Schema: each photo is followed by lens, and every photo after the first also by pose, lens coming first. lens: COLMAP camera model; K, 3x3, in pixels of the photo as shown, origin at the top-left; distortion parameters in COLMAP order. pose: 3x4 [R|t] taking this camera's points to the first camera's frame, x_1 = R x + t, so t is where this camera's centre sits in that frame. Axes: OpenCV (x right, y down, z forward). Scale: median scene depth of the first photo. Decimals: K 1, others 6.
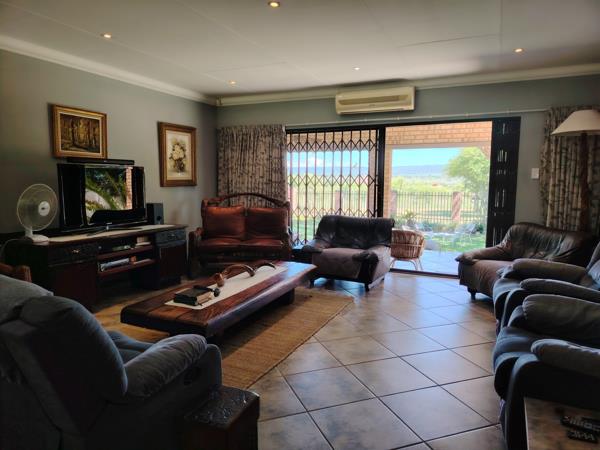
lens RADIAL K [[422.3, 0, 299.2], [0, 422.3, 223.7], [0, 0, 1]] dist [0.023064, -0.043096]
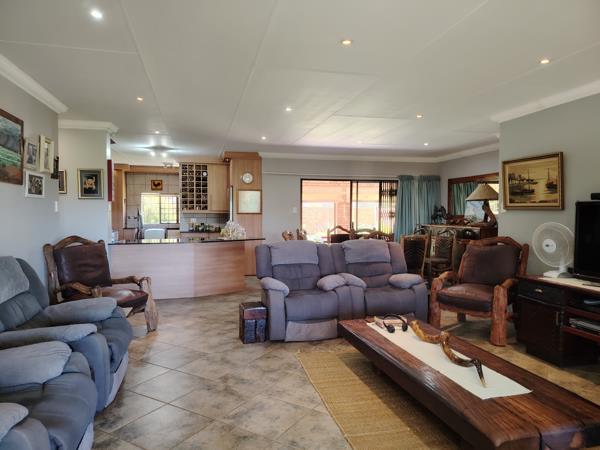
lens RADIAL K [[422.3, 0, 301.3], [0, 422.3, 221.5], [0, 0, 1]] dist [0.023064, -0.043096]
pose [[-0.789175, 0.005572, -0.614143, 0.345778], [-0.077679, 0.991023, 0.108809, -0.106706], [0.609236, 0.133576, -0.781658, 0.957441]]
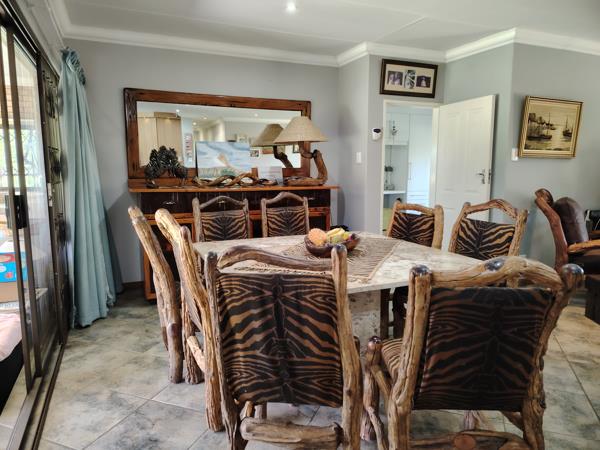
lens RADIAL K [[422.3, 0, 297.3], [0, 422.3, 225.3], [0, 0, 1]] dist [0.023064, -0.043096]
pose [[0.738976, 0.088370, -0.667911, -0.339316], [-0.066930, 0.996086, 0.057739, 0.035182], [0.670399, 0.002035, 0.741998, -0.303285]]
